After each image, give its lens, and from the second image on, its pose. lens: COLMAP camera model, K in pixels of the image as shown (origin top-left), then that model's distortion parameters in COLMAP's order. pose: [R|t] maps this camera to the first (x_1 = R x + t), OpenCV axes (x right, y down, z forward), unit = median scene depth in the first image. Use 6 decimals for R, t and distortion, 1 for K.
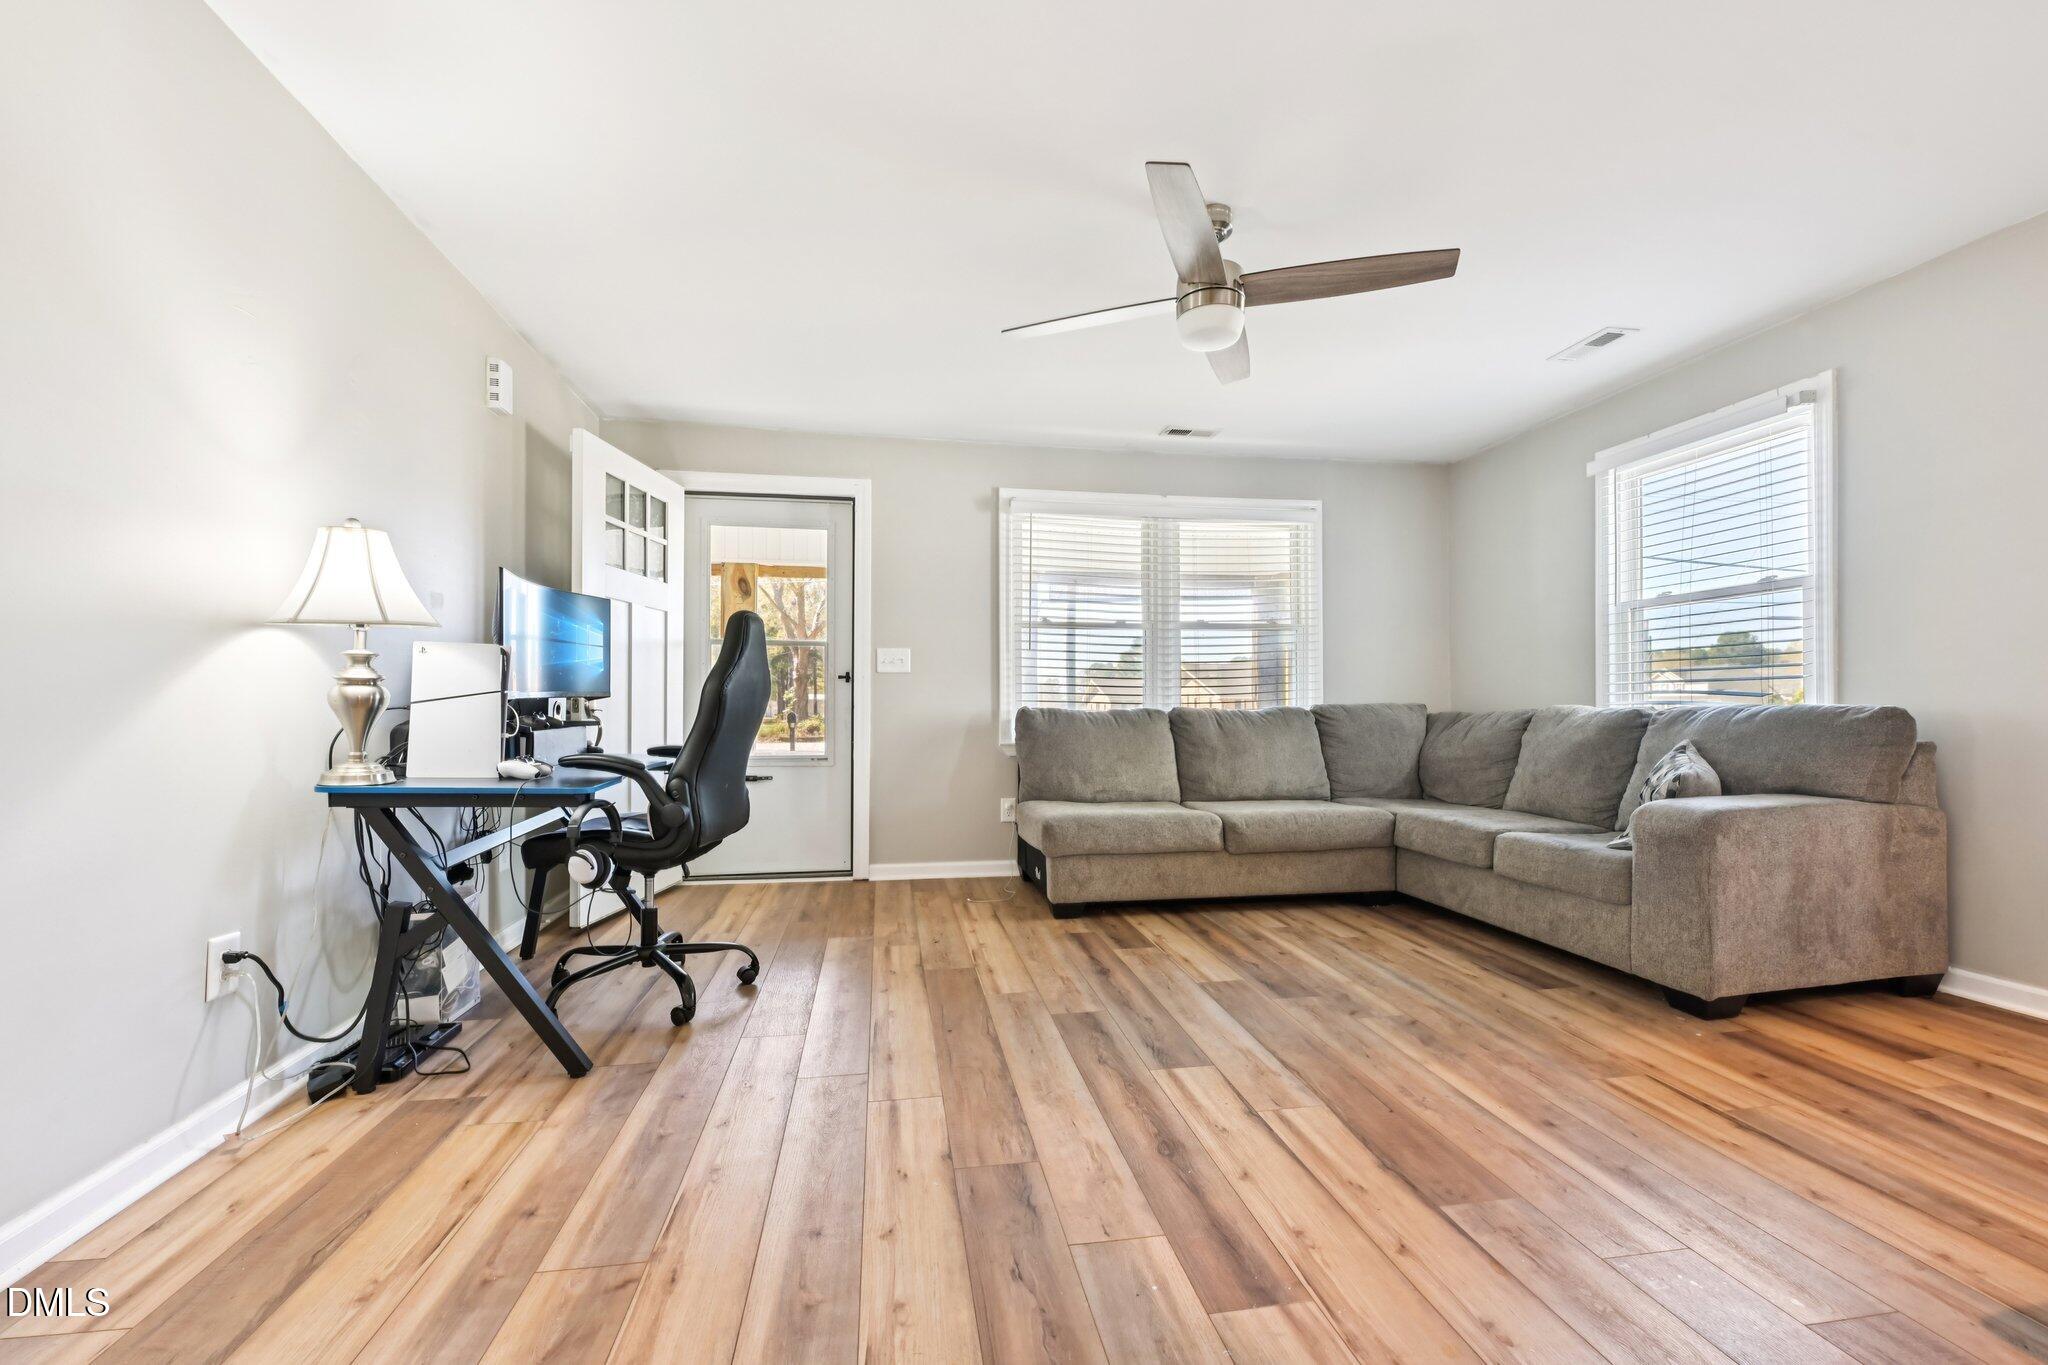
lens RADIAL K [[817.4, 0, 1021.8], [0, 817.4, 709.7], [0, 0, 1]] dist [-0.000042, -0.000430]
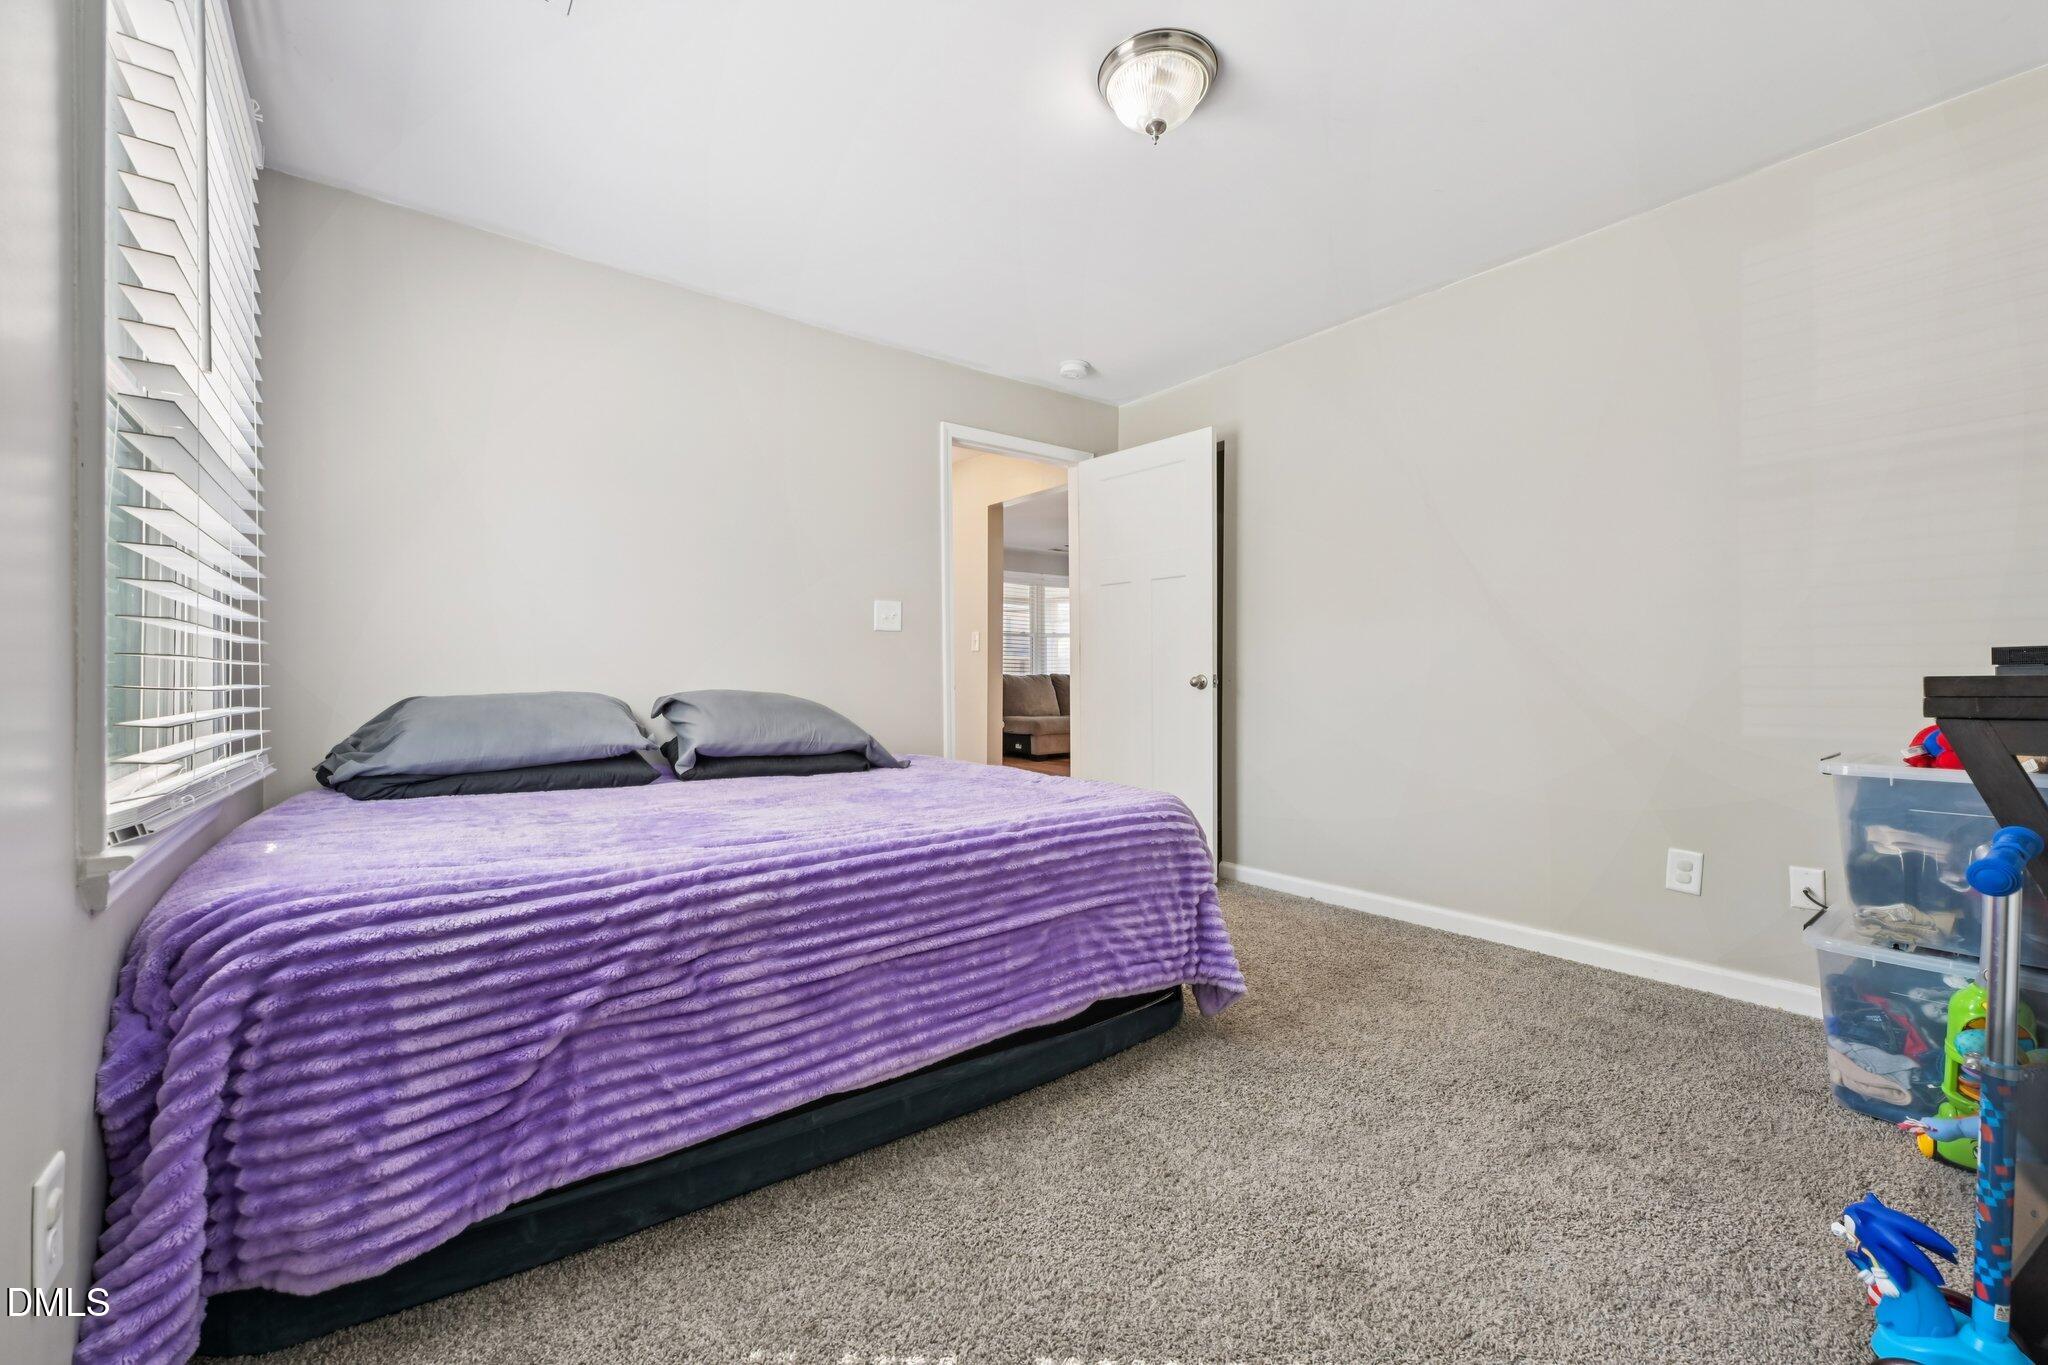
lens RADIAL K [[808.8, 0, 1019.1], [0, 808.8, 684.2], [0, 0, 1]] dist [-0.001147, -0.000193]
pose [[0.881700, -0.011788, 0.471664, -1.139909], [0.005024, 0.999866, 0.015597, -0.010887], [-0.471785, -0.011383, 0.881640, -1.084710]]
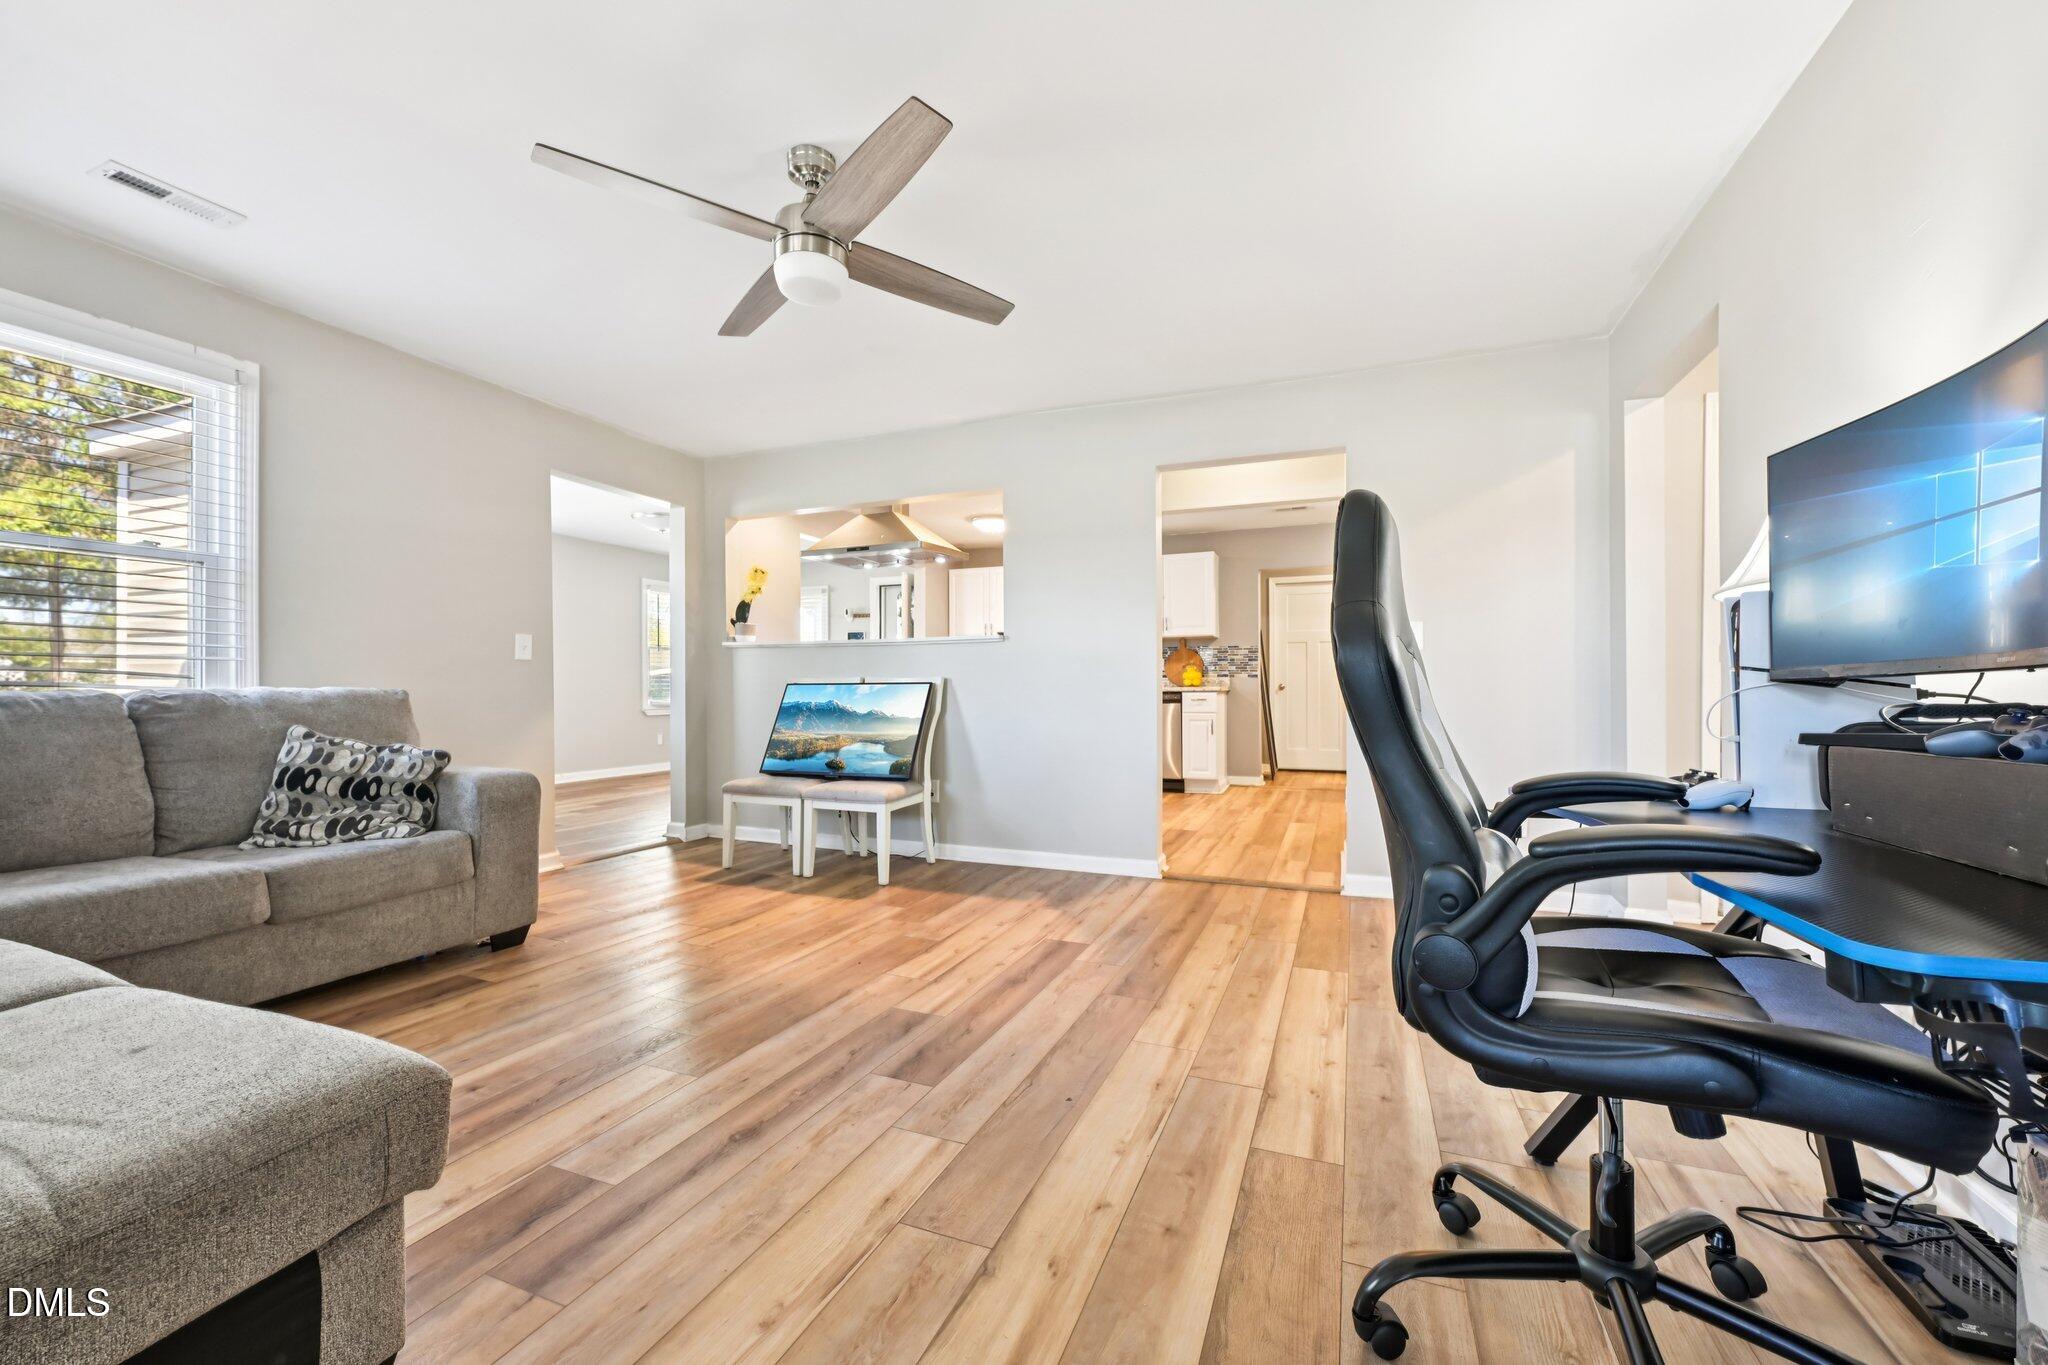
lens RADIAL K [[808.8, 0, 1019.1], [0, 808.8, 684.2], [0, 0, 1]] dist [-0.001147, -0.000193]
pose [[-0.846286, 0.002467, 0.532723, -0.313711], [0.000437, 0.999992, -0.003936, -0.004648], [-0.532728, -0.003098, -0.846281, 1.138516]]
